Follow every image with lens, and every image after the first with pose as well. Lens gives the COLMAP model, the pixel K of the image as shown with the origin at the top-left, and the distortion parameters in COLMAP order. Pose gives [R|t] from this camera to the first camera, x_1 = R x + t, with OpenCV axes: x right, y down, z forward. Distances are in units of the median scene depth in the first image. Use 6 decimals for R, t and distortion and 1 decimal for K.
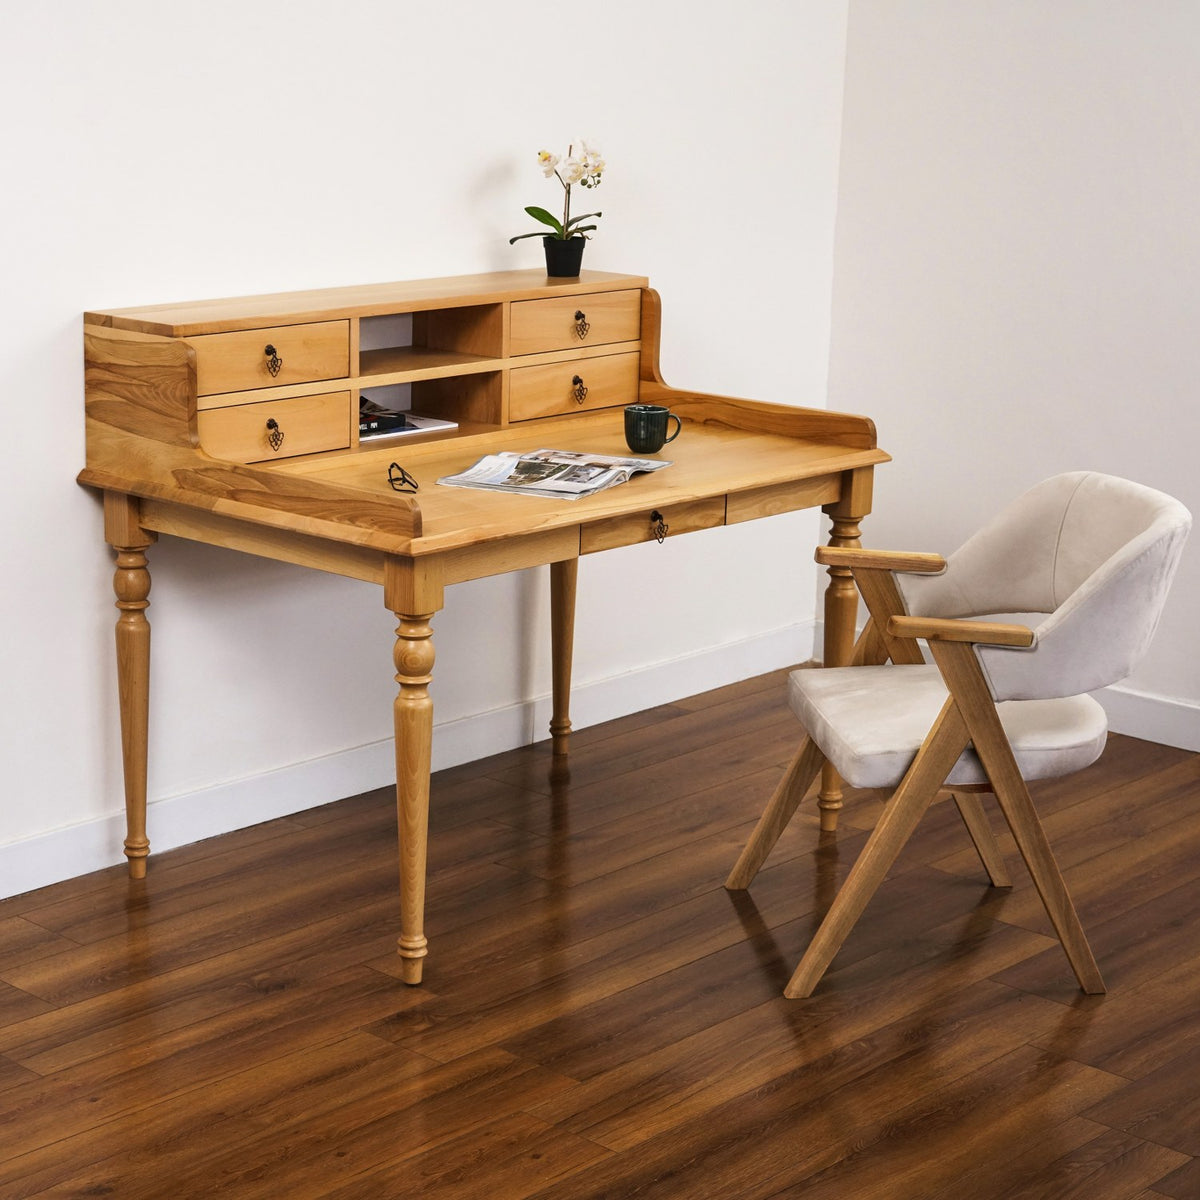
lens RADIAL K [[2570.1, 0, 441.4], [0, 2570.1, 572.6], [0, 0, 1]] dist [0.007676, 0.000000]
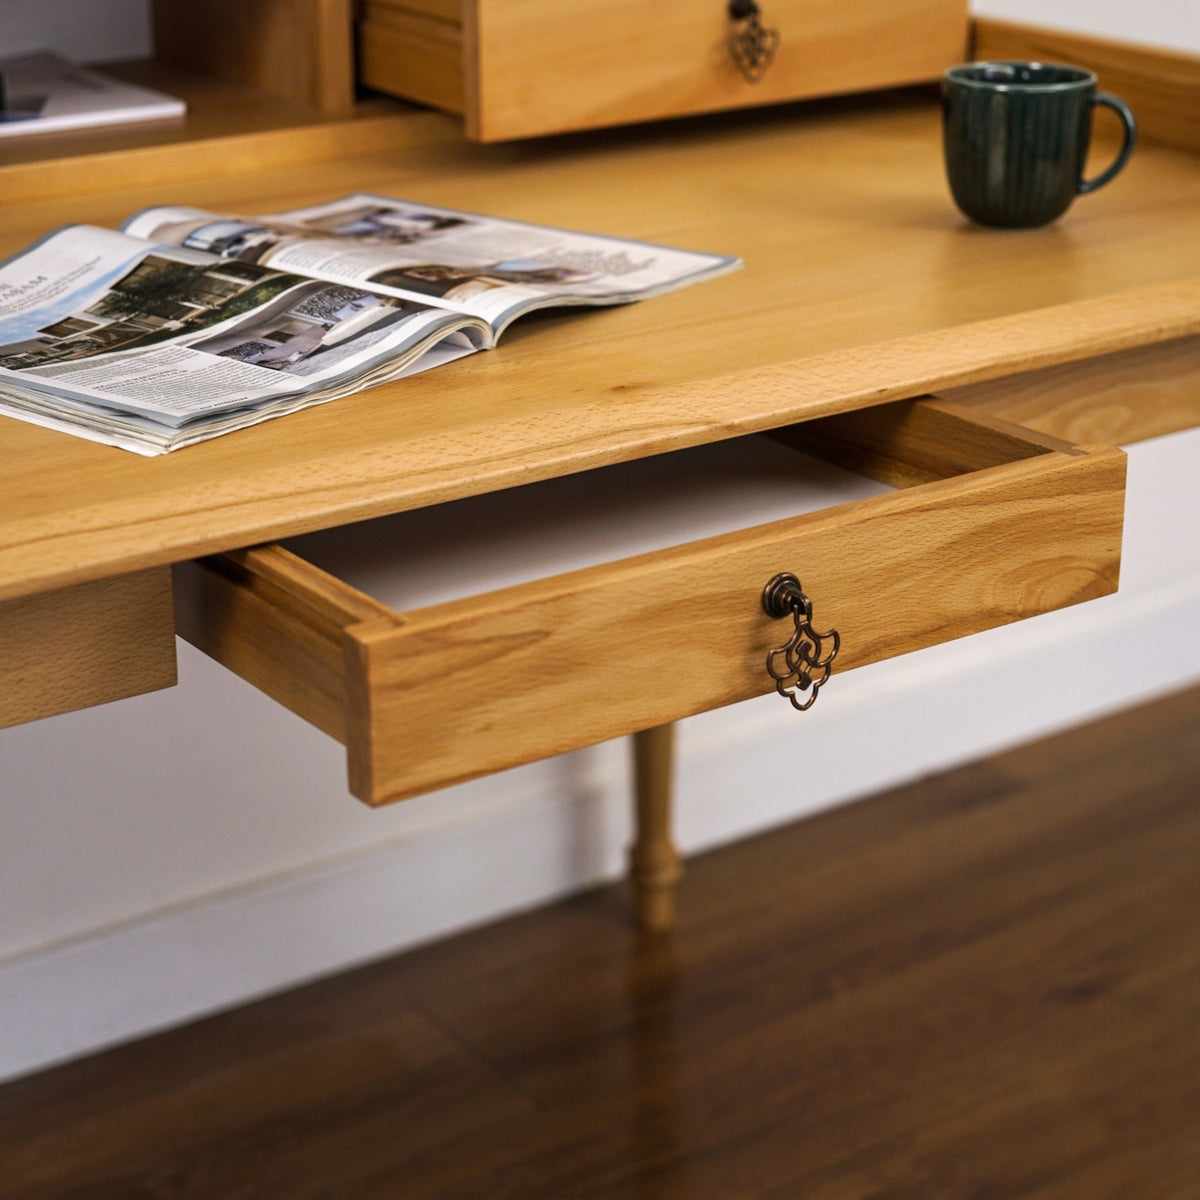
lens RADIAL K [[2668.3, 0, 591.0], [0, 2668.3, 576.1], [0, 0, 1]] dist [0.007377, 0.000000]
pose [[0.983116, 0.046868, -0.176877, 0.131021], [-0.022229, 0.990073, 0.138788, -0.050401], [0.181626, -0.132513, 0.974398, 0.721502]]
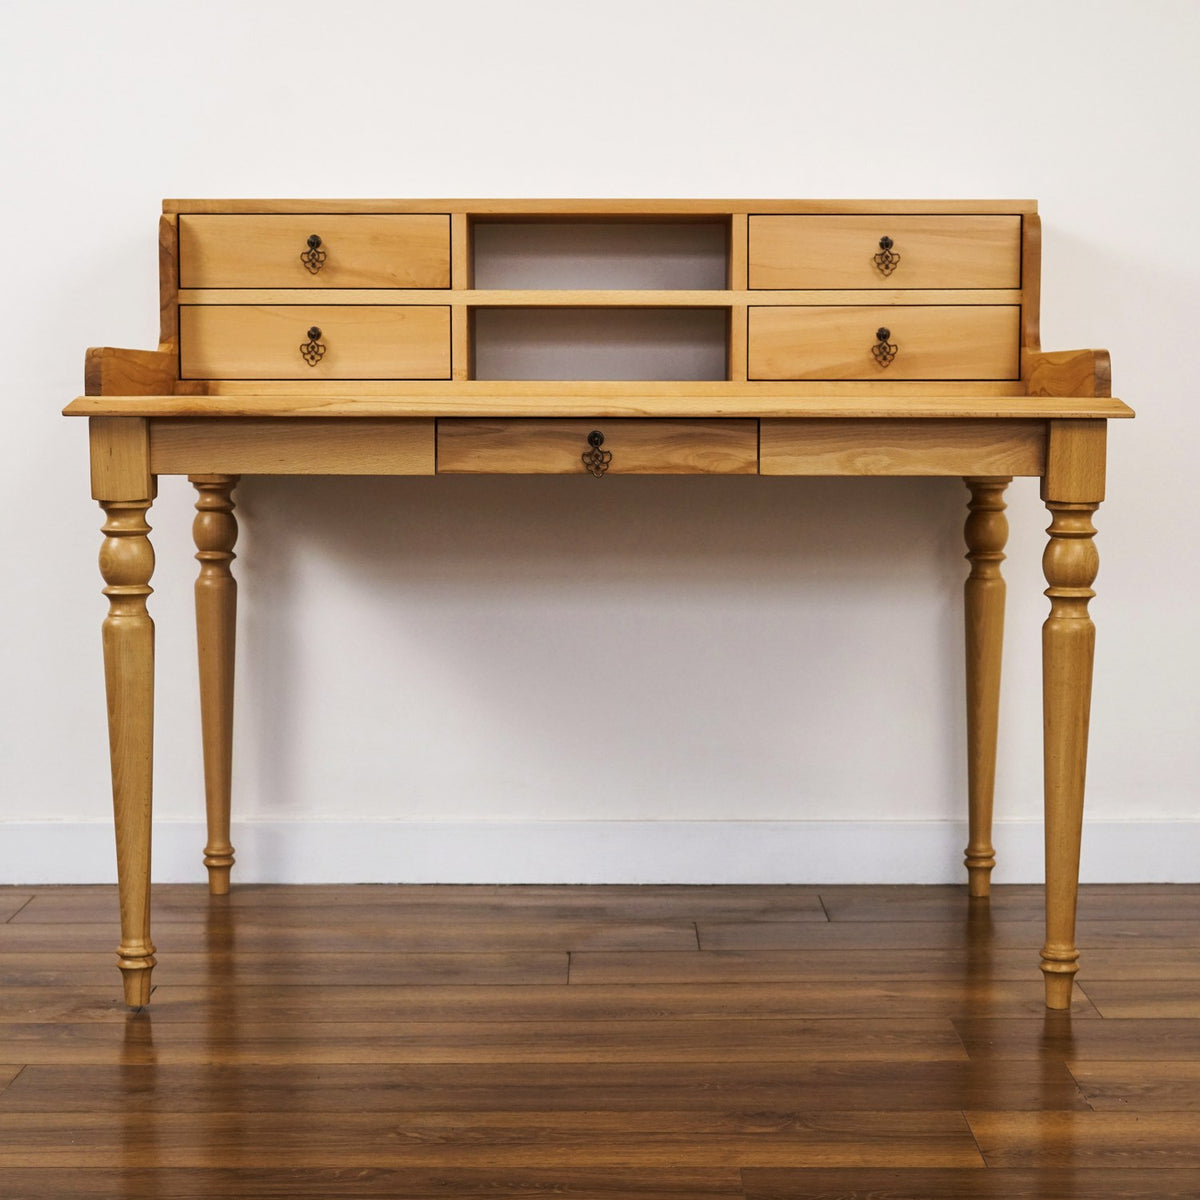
lens RADIAL K [[2570.1, 0, 586.5], [0, 2570.1, 625.1], [0, 0, 1]] dist [0.007676, 0.000000]
pose [[0.692973, 0.054204, -0.718923, 0.576066], [-0.150099, 0.986166, -0.070328, 0.076241], [0.705166, 0.156645, 0.691522, 0.511002]]
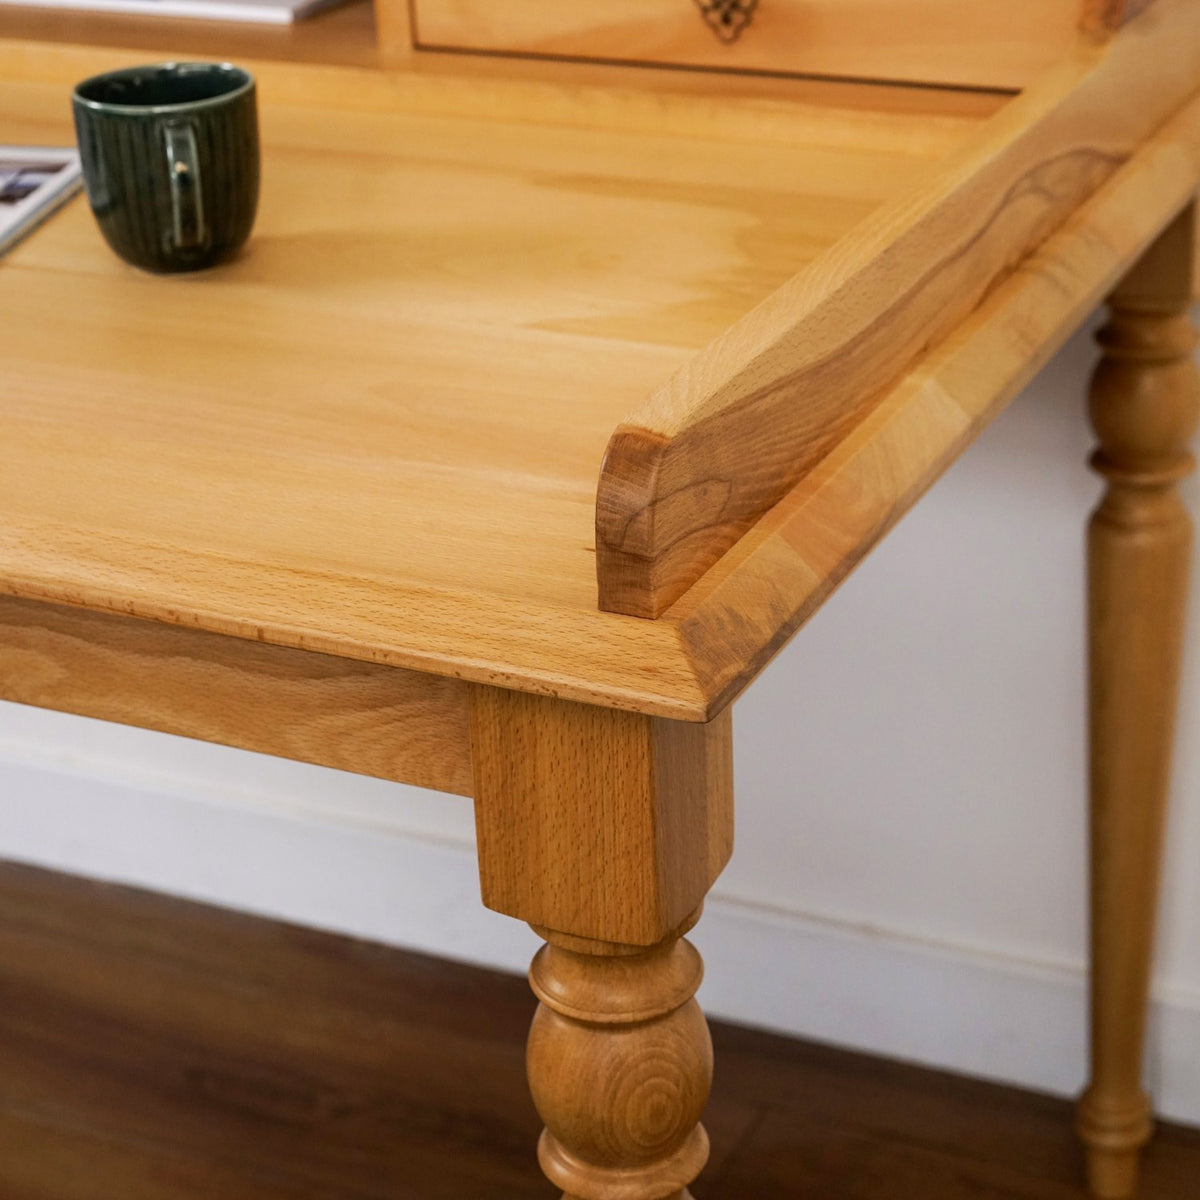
lens RADIAL K [[2787.8, 0, 585.2], [0, 2787.8, 493.9], [0, 0, 1]] dist [-0.078931, 0.000000]
pose [[0.314750, 0.343067, -0.885007, 0.349684], [-0.157368, 0.938354, 0.307779, -0.119316], [0.936039, 0.042398, 0.349334, 0.995308]]
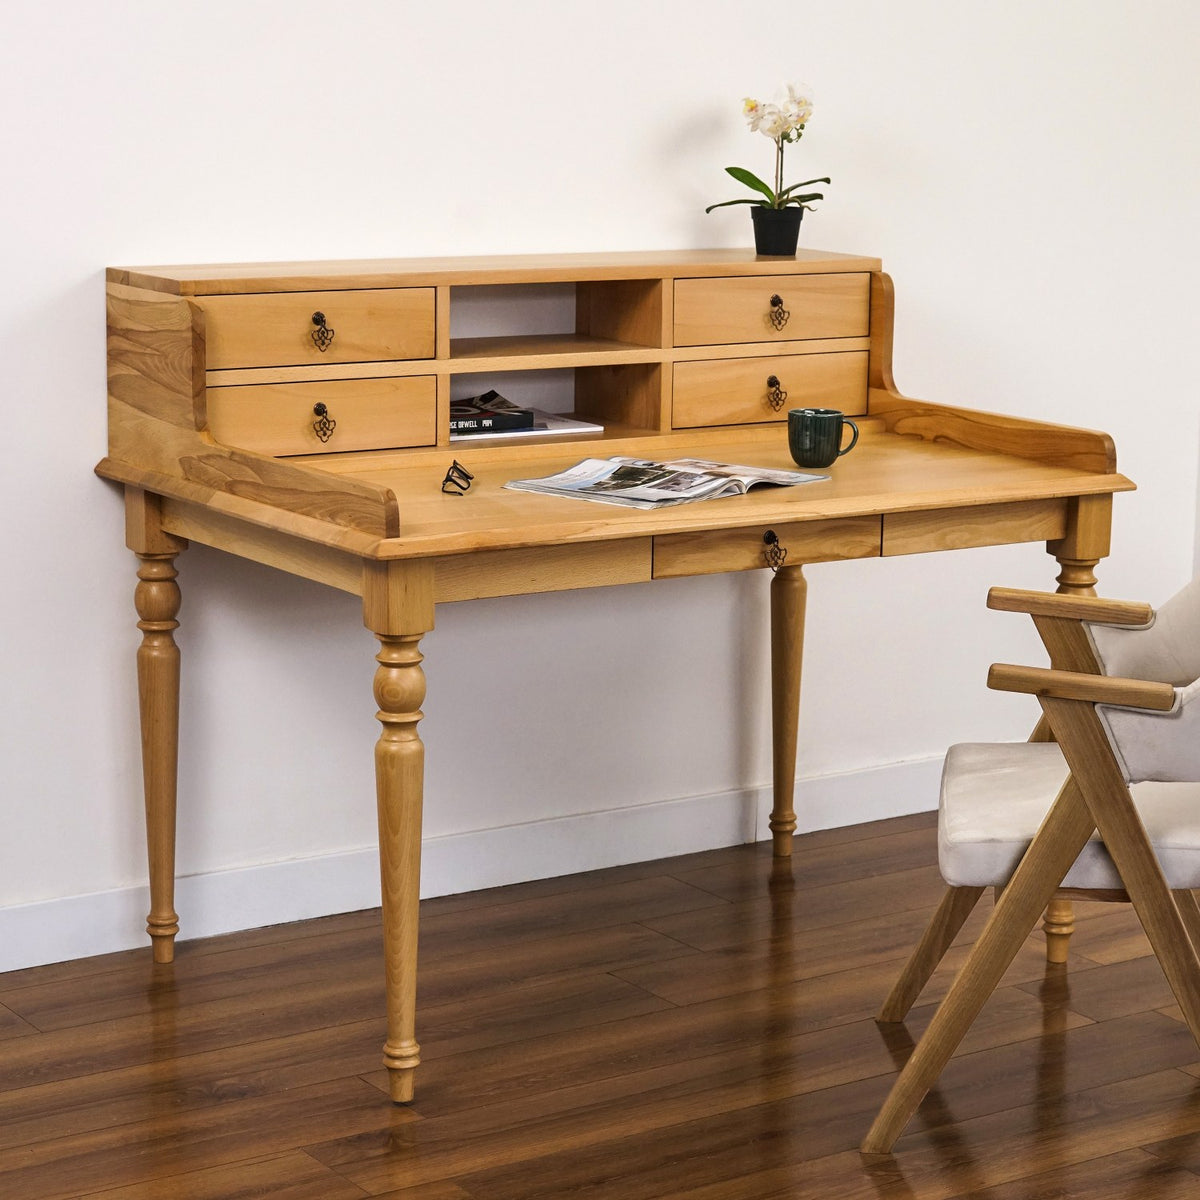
lens RADIAL K [[3067.4, 0, 721.9], [0, 3067.4, 581.7], [0, 0, 1]] dist [0.013596, 0.000000]
pose [[0.984951, 0.038941, -0.168388, 0.224052], [-0.046280, 0.998132, -0.039881, 0.029579], [0.166520, 0.047074, 0.984914, 0.063498]]
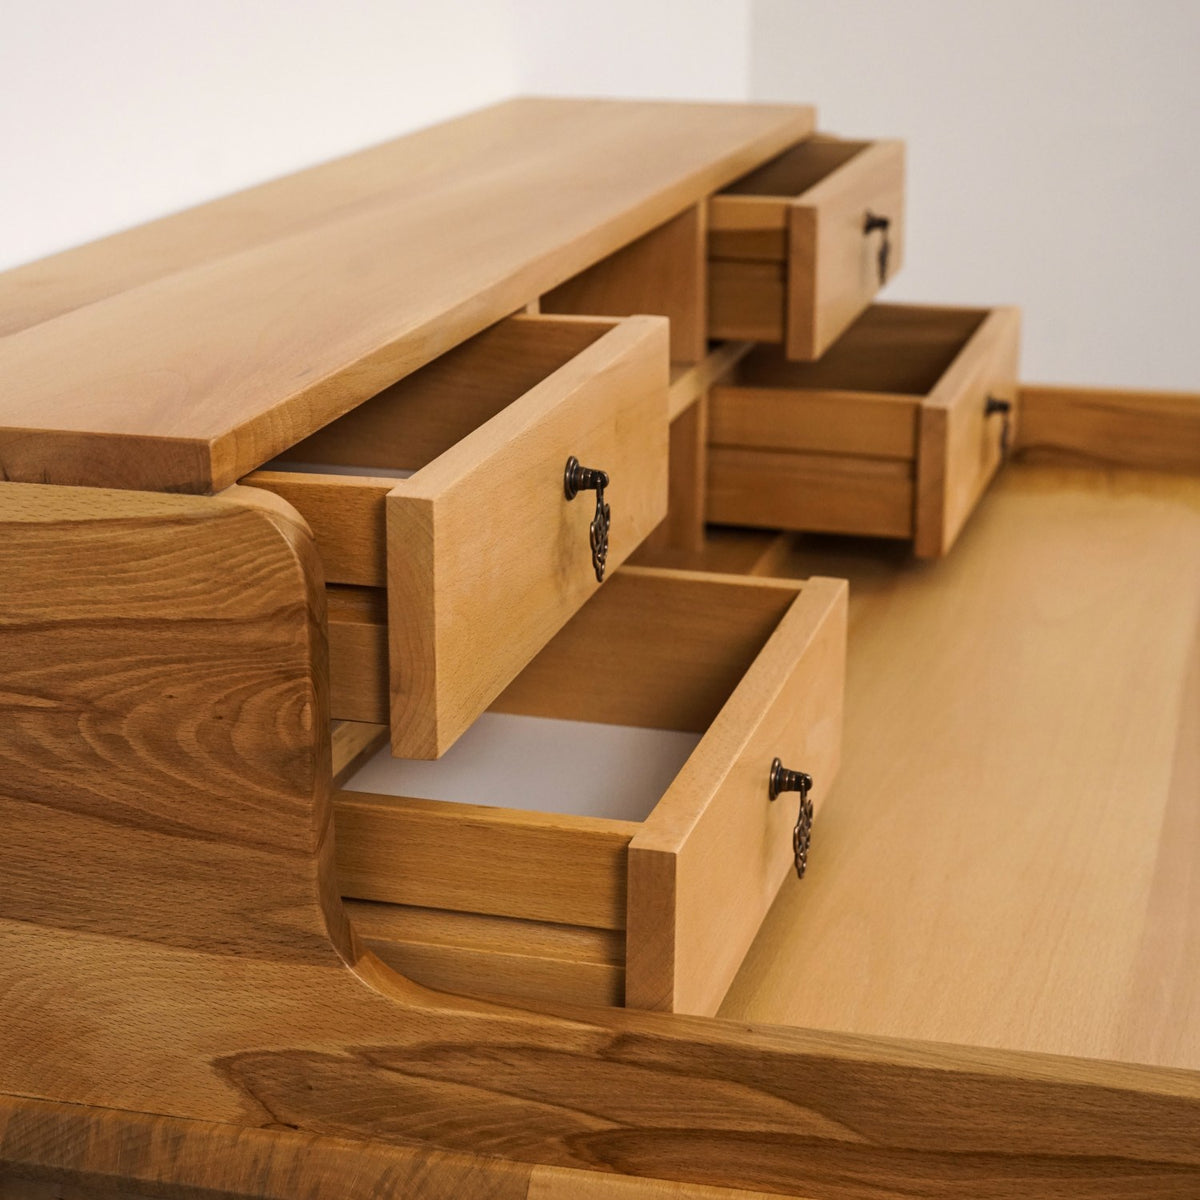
lens RADIAL K [[2570.1, 0, 604.3], [0, 2570.1, 593.0], [0, 0, 1]] dist [0.007676, 0.000000]
pose [[0.868524, -0.153862, 0.471161, -0.170616], [0.122443, 0.987739, 0.096848, -0.095348], [-0.480285, -0.026424, 0.876714, 0.755049]]
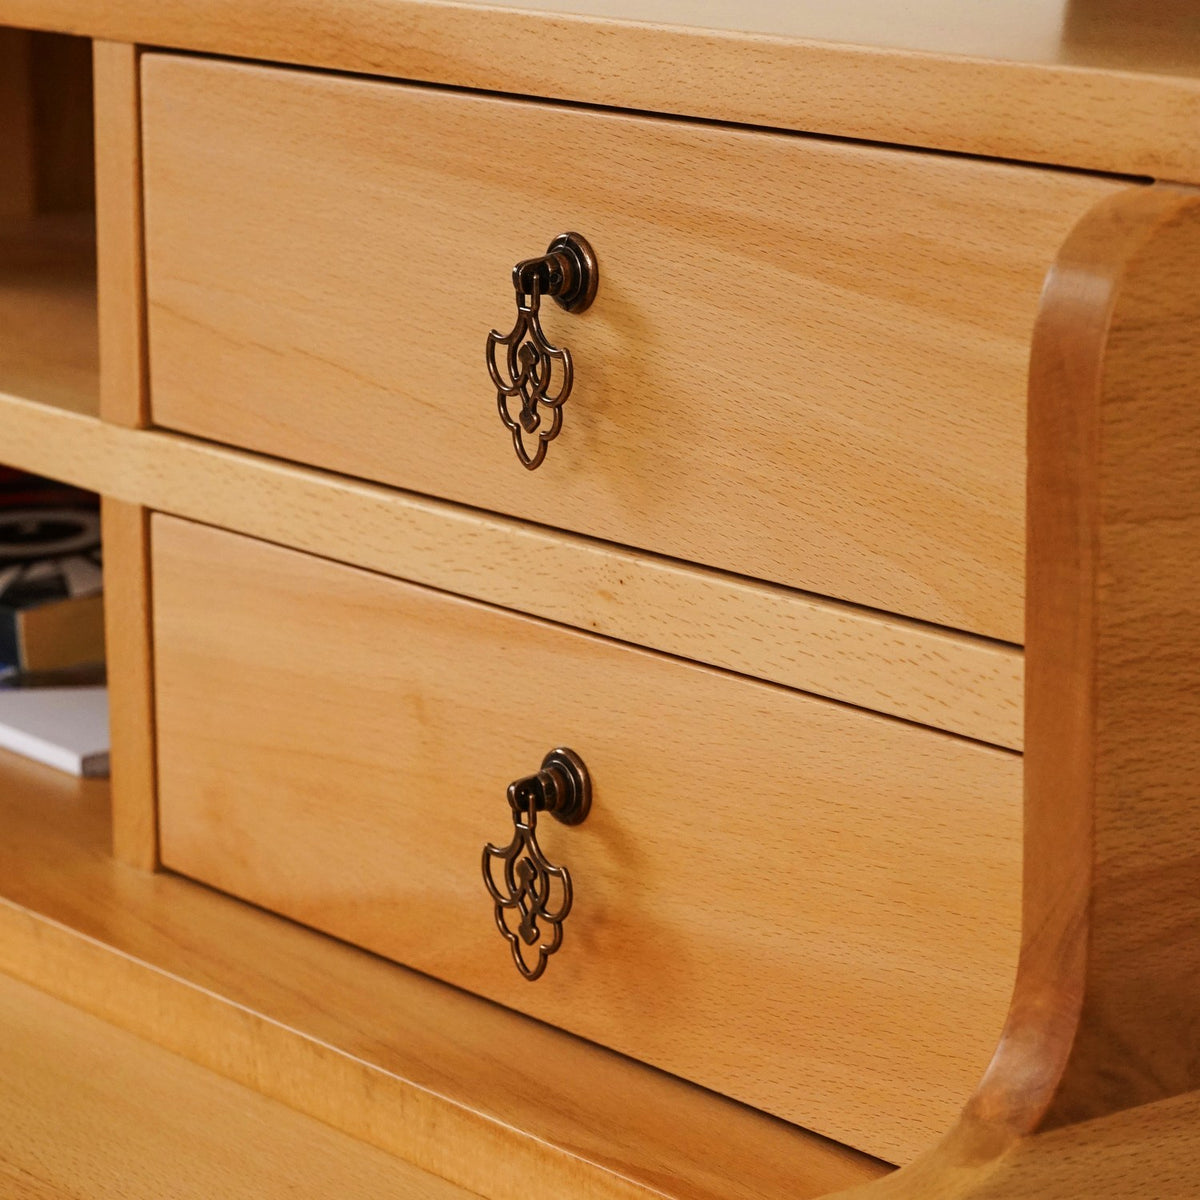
lens RADIAL K [[4178.1, 0, 599.0], [0, 4178.1, 597.4], [0, 0, 1]] dist [0.006286, 0.000000]
pose [[-0.128621, 0.203805, -0.970526, 0.276185], [-0.216890, 0.949181, 0.228067, -0.145421], [0.967685, 0.239832, -0.077881, 1.133812]]
